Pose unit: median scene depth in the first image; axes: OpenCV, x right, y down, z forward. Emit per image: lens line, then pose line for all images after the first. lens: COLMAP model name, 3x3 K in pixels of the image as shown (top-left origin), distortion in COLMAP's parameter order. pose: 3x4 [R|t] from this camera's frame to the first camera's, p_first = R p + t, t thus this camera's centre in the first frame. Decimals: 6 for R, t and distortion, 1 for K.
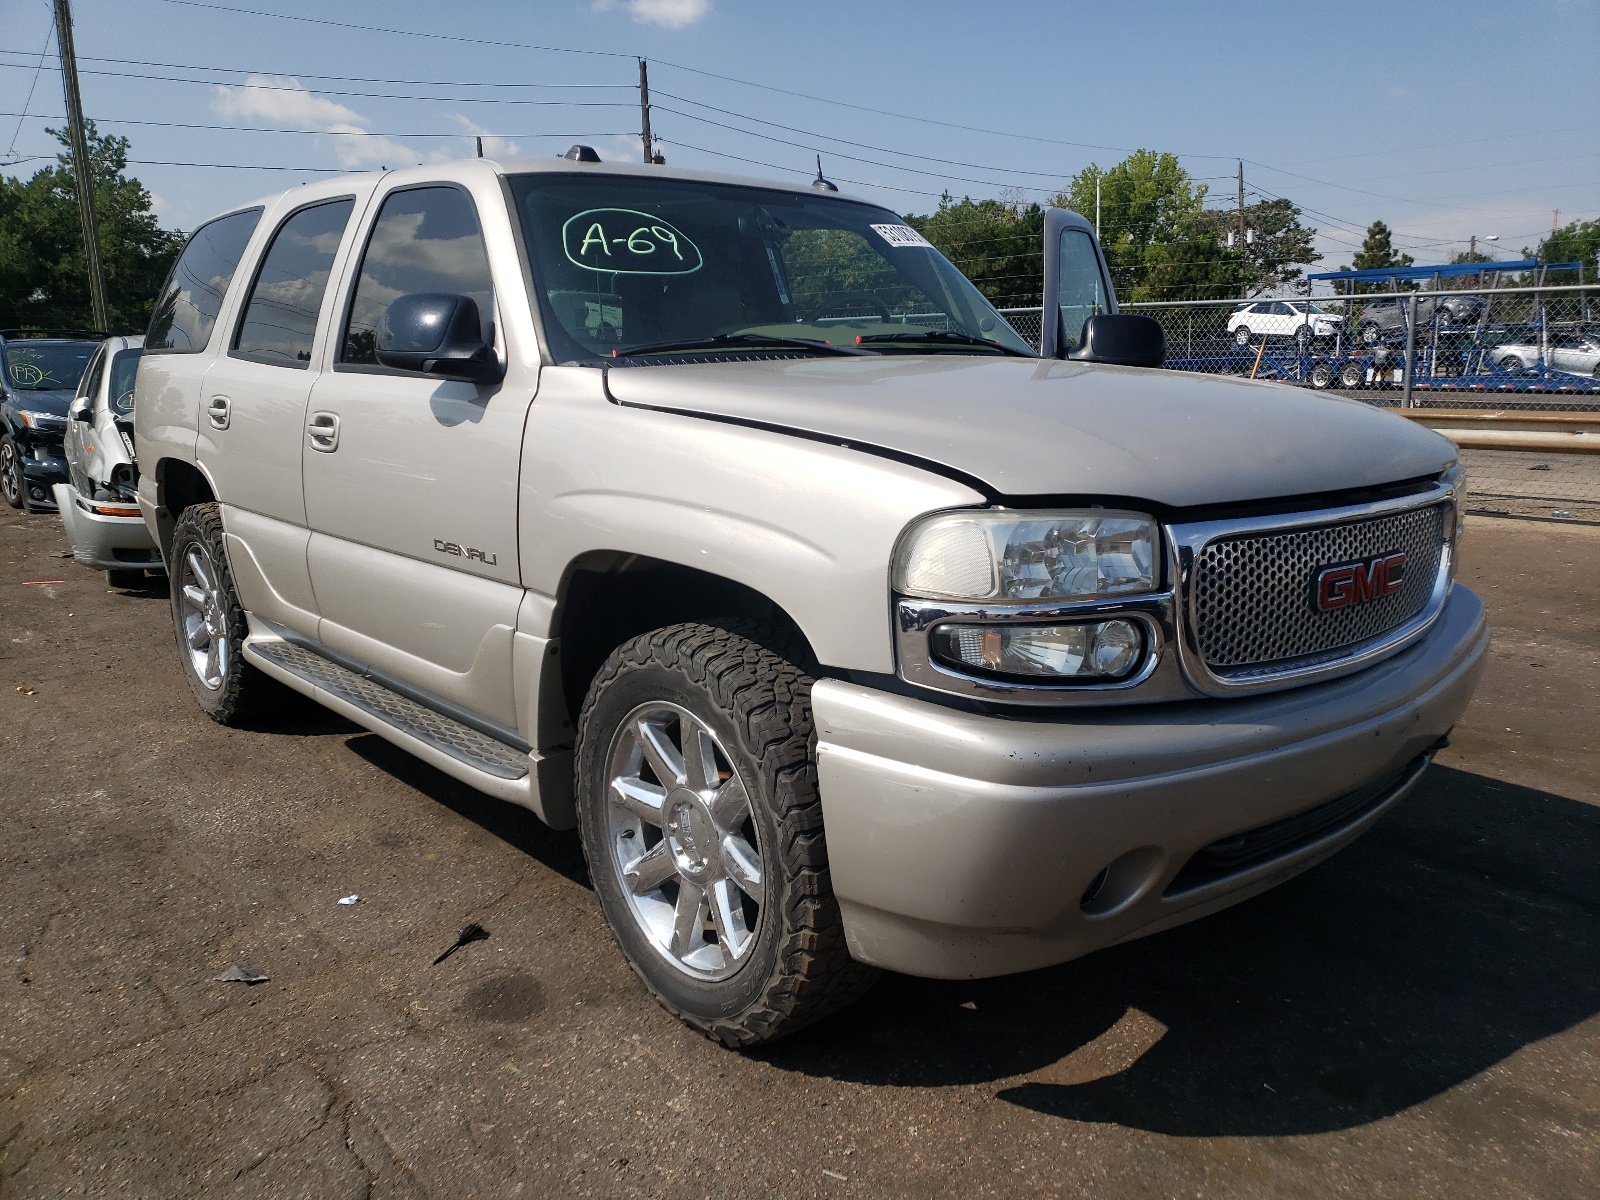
lens RADIAL K [[1214.8, 0, 799.4], [0, 1214.8, 552.9], [0, 0, 1]] dist [0.129748, -0.264102]
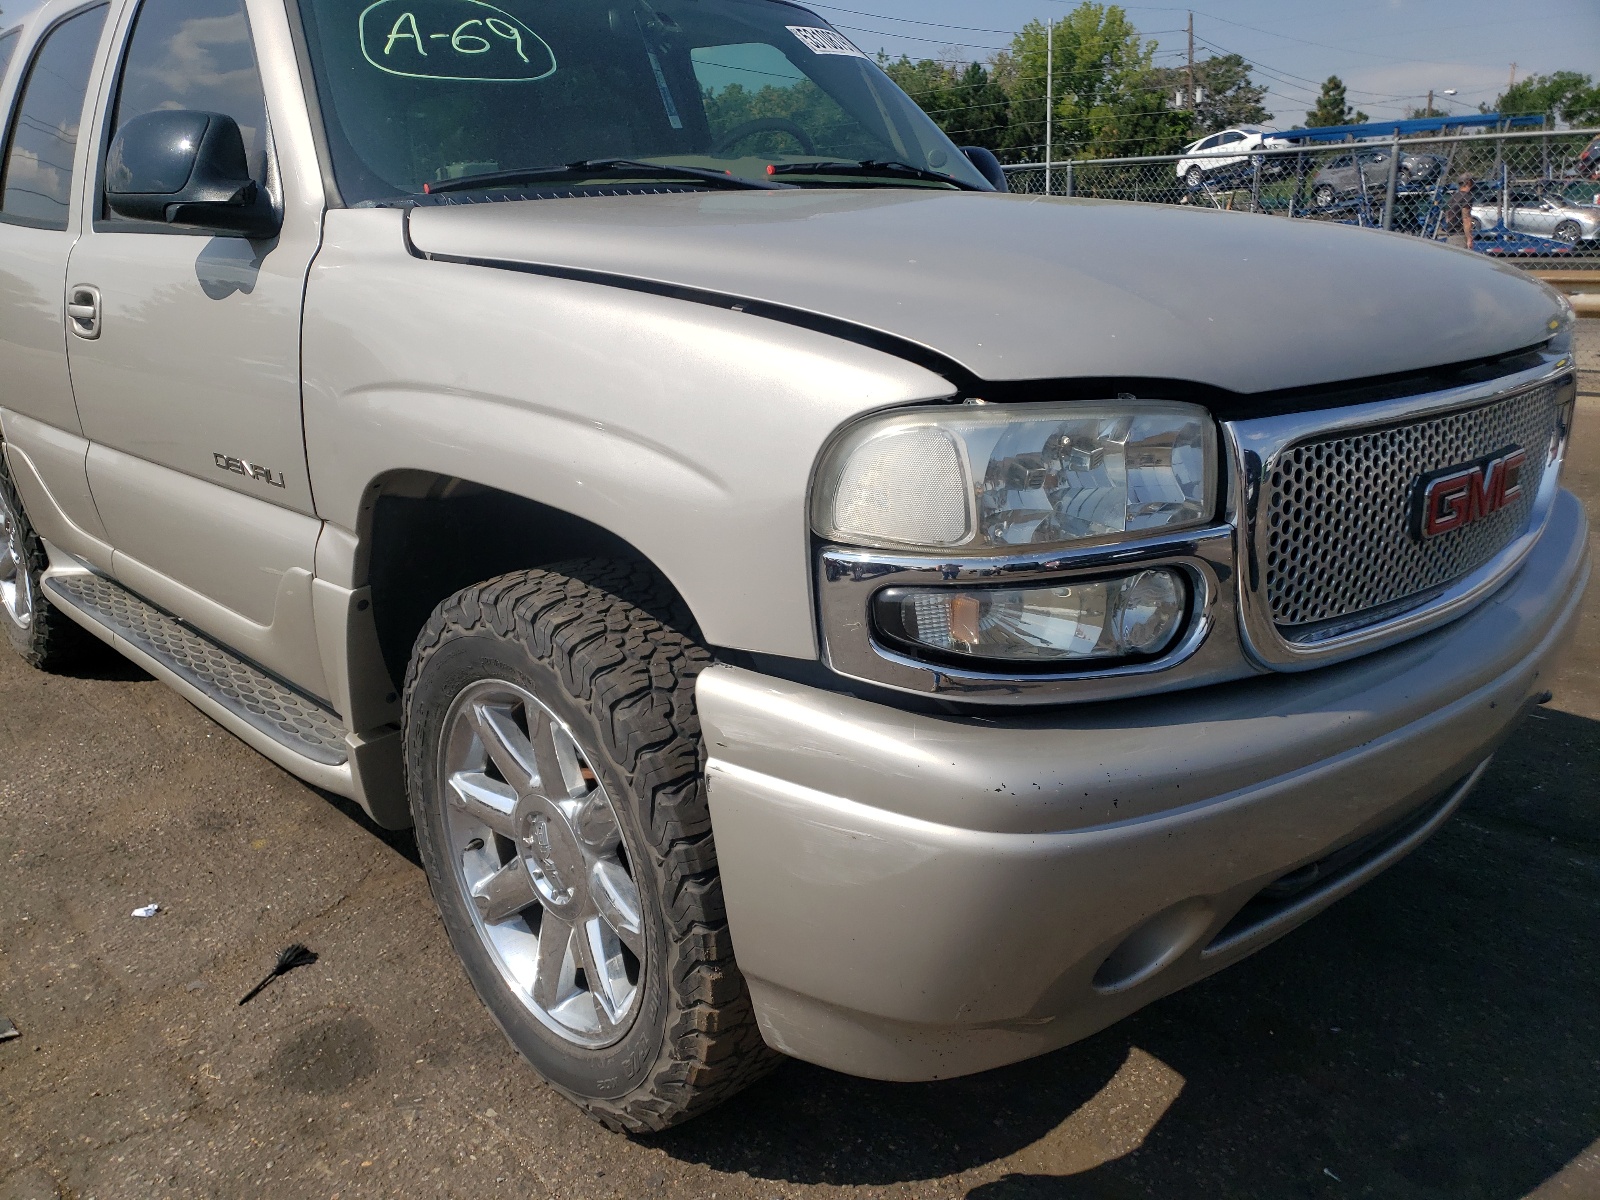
lens RADIAL K [[1221.9, 0, 795.2], [0, 1221.9, 576.2], [0, 0, 1]] dist [0.058599, -0.076856]
pose [[0.998743, -0.026989, 0.042232, 0.030410], [0.022086, 0.993402, 0.112539, -0.015690], [-0.044991, -0.111465, 0.992749, 0.271859]]
